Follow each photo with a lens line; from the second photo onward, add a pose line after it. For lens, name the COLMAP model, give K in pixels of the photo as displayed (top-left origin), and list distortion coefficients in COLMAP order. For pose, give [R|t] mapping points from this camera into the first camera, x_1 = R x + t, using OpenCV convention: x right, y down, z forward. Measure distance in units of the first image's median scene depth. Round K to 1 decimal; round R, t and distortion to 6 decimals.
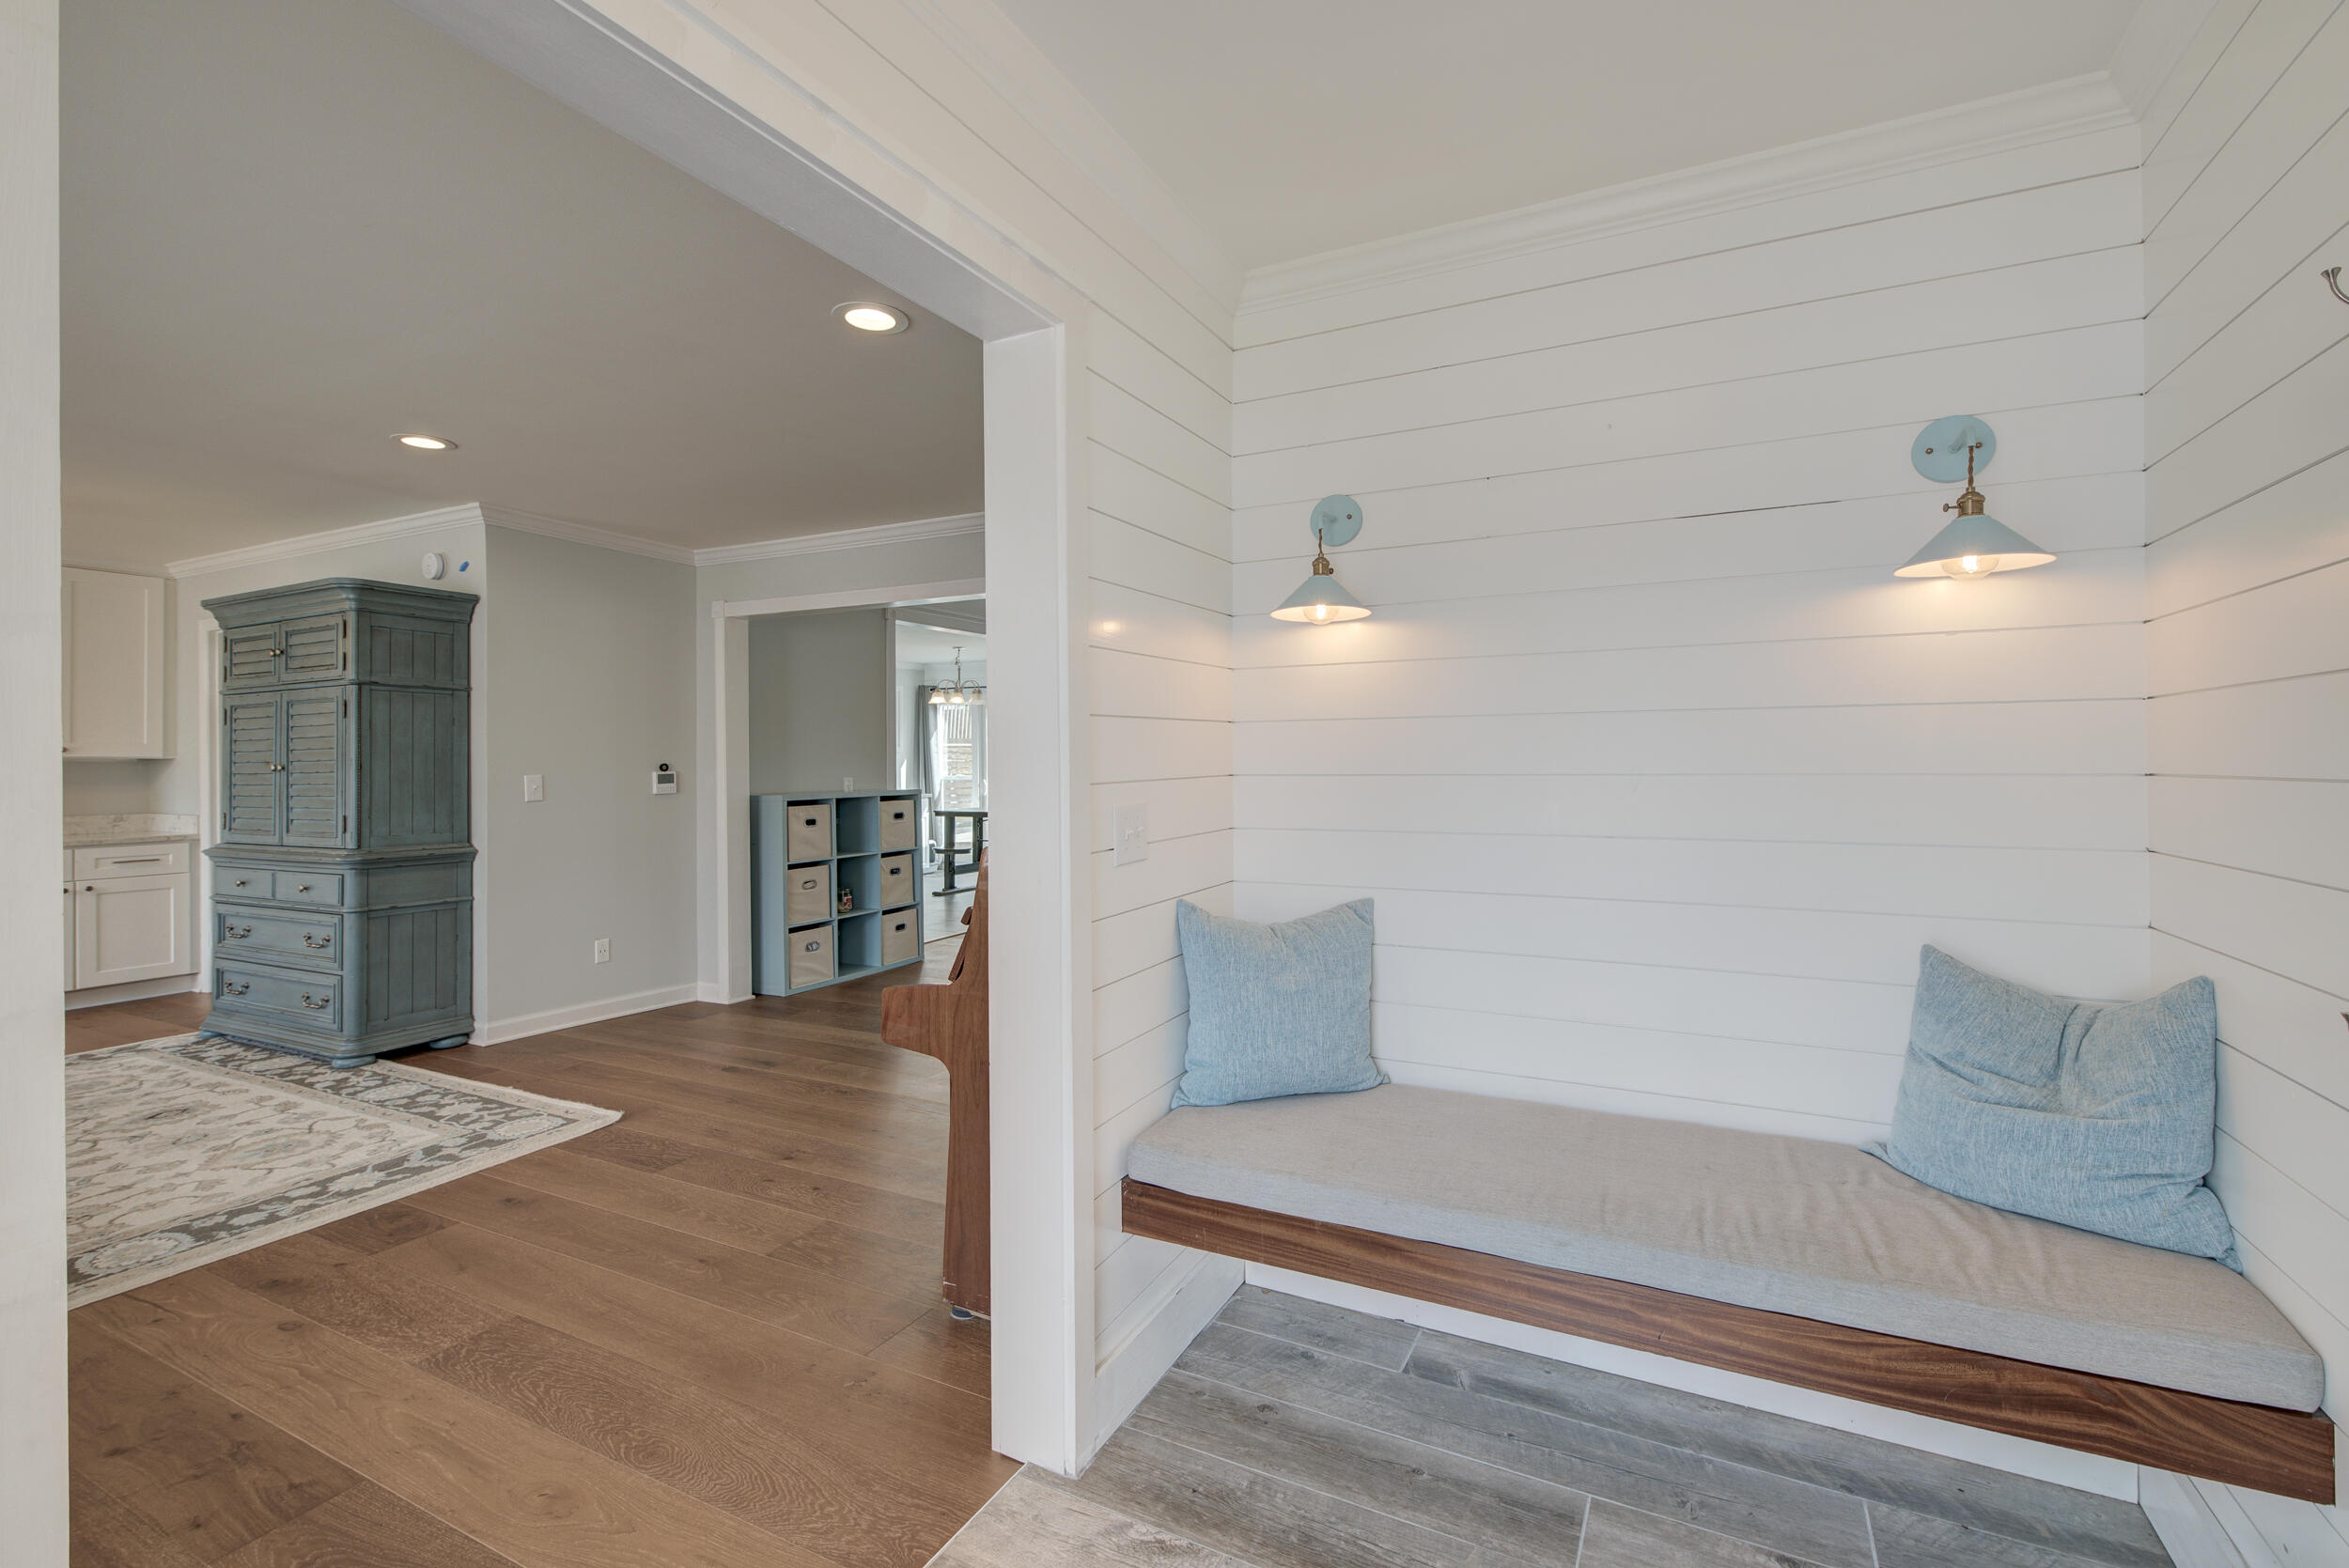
lens RADIAL K [[997.0, 0, 1239.7], [0, 997.0, 752.9], [0, 0, 1]] dist [-0.002379, -0.002584]
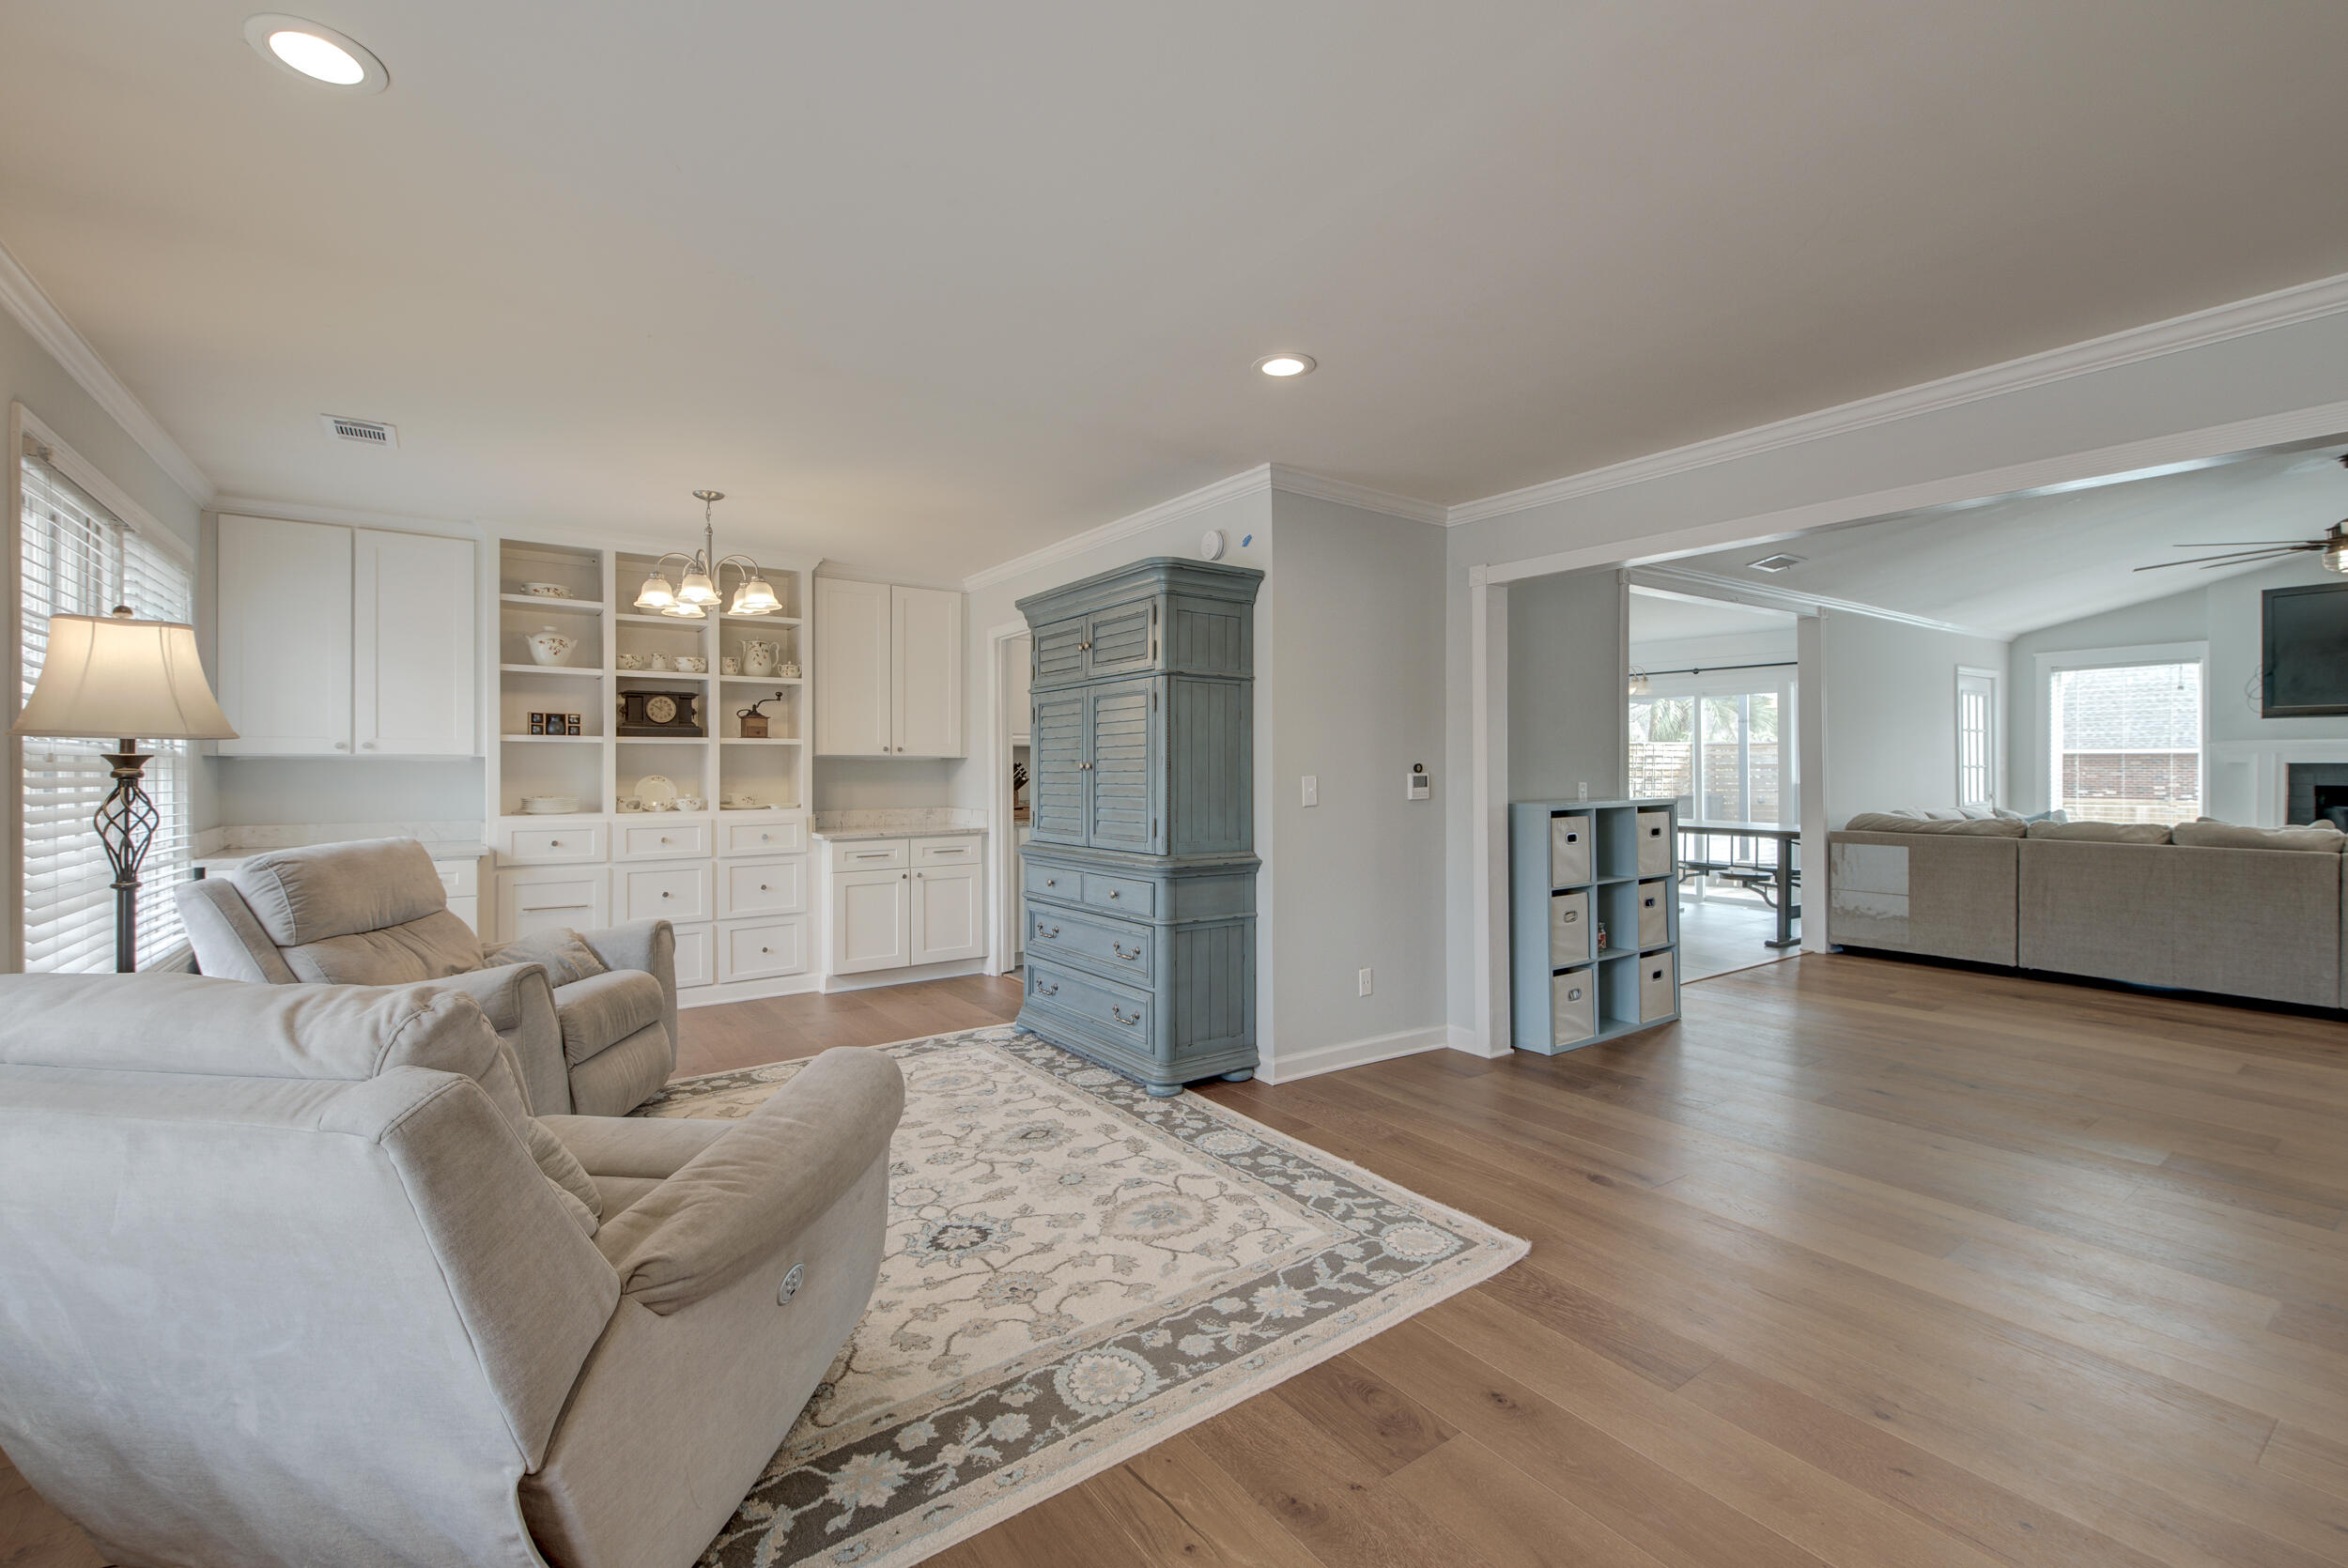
lens RADIAL K [[1000.7, 0, 1184.4], [0, 1000.7, 764.1], [0, 0, 1]] dist [0.001053, -0.000184]
pose [[0.866289, 0.002443, -0.499538, -0.385163], [0.001286, 0.999974, 0.007122, 0.005793], [0.499542, -0.006812, 0.866263, 0.198415]]
